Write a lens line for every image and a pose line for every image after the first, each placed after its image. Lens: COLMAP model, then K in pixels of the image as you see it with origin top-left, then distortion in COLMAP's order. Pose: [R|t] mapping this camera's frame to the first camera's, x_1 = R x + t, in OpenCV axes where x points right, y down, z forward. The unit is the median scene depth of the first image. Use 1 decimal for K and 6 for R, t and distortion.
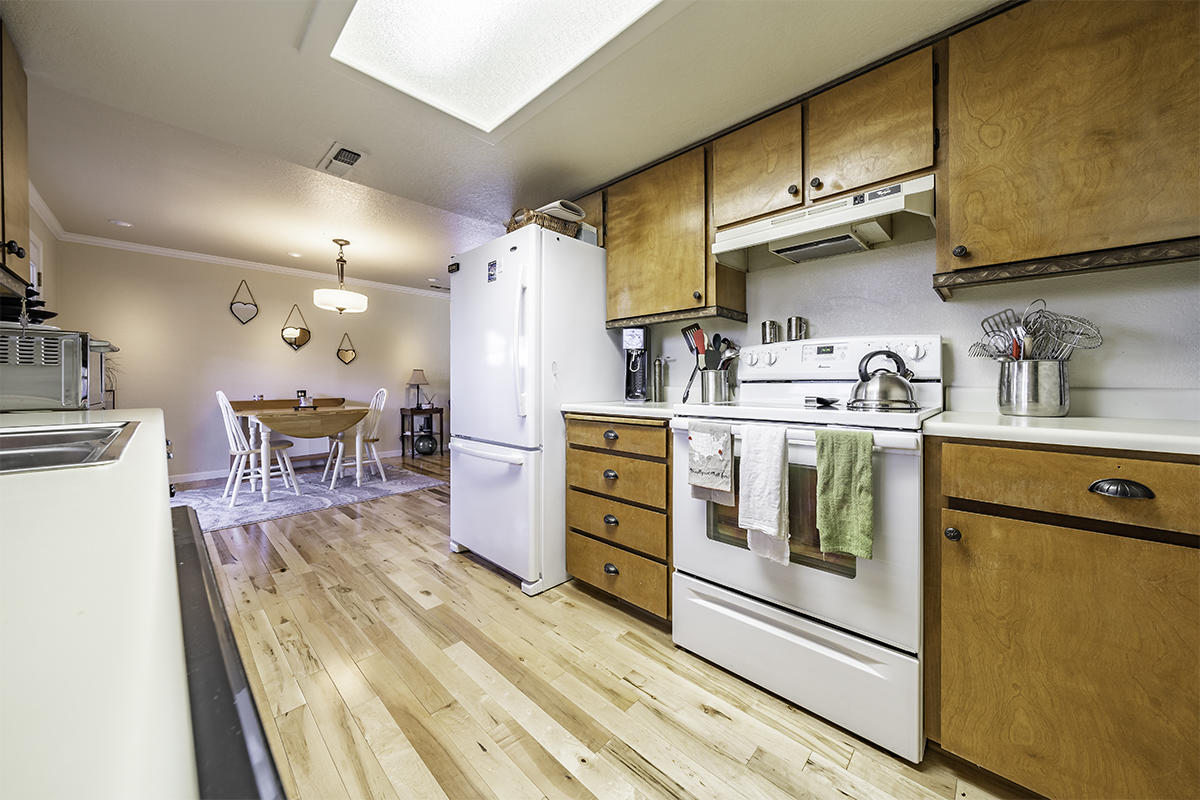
lens RADIAL K [[417.8, 0, 598.8], [0, 417.8, 388.3], [0, 0, 1]] dist [-0.001250, 0.000012]
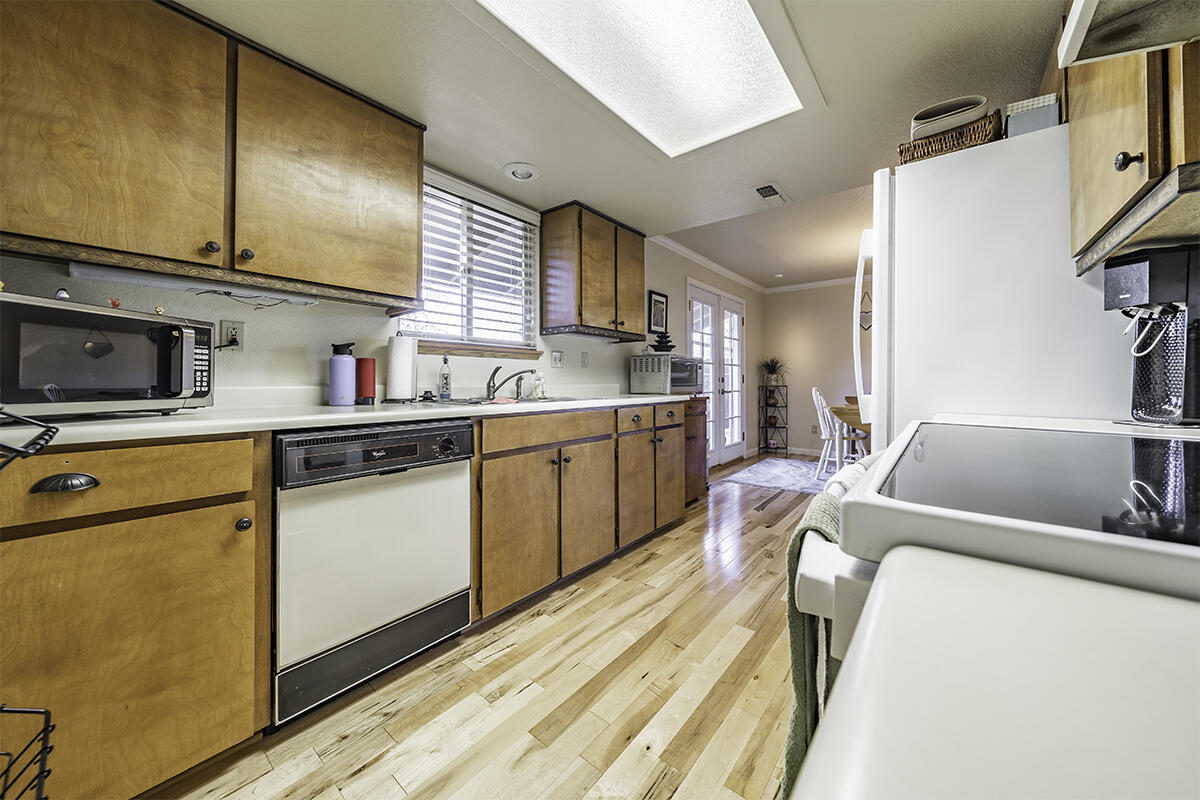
lens RADIAL K [[417.8, 0, 611.3], [0, 417.8, 382.5], [0, 0, 1]] dist [-0.001250, 0.000012]
pose [[0.097859, 0.003818, -0.995193, 0.781641], [-0.013768, 0.999902, 0.002483, -0.007016], [0.995105, 0.013459, 0.097902, 0.639886]]
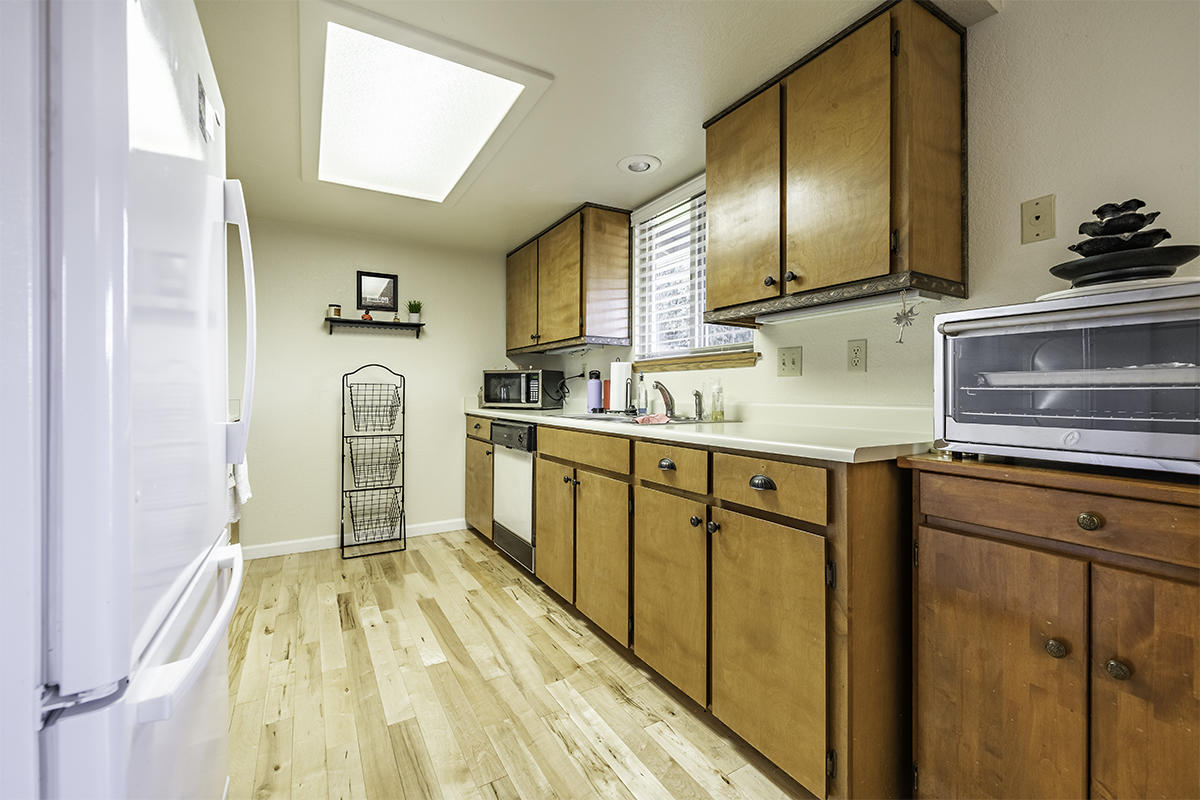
lens RADIAL K [[502.9, 0, 598.9], [0, 502.9, 390.2], [0, 0, 1]] dist [-0.001022, -0.000859]
pose [[-0.963490, 0.002205, 0.267734, -1.153286], [0.004755, 0.999949, 0.008877, -0.045263], [-0.267701, 0.009826, -0.963452, 2.146406]]
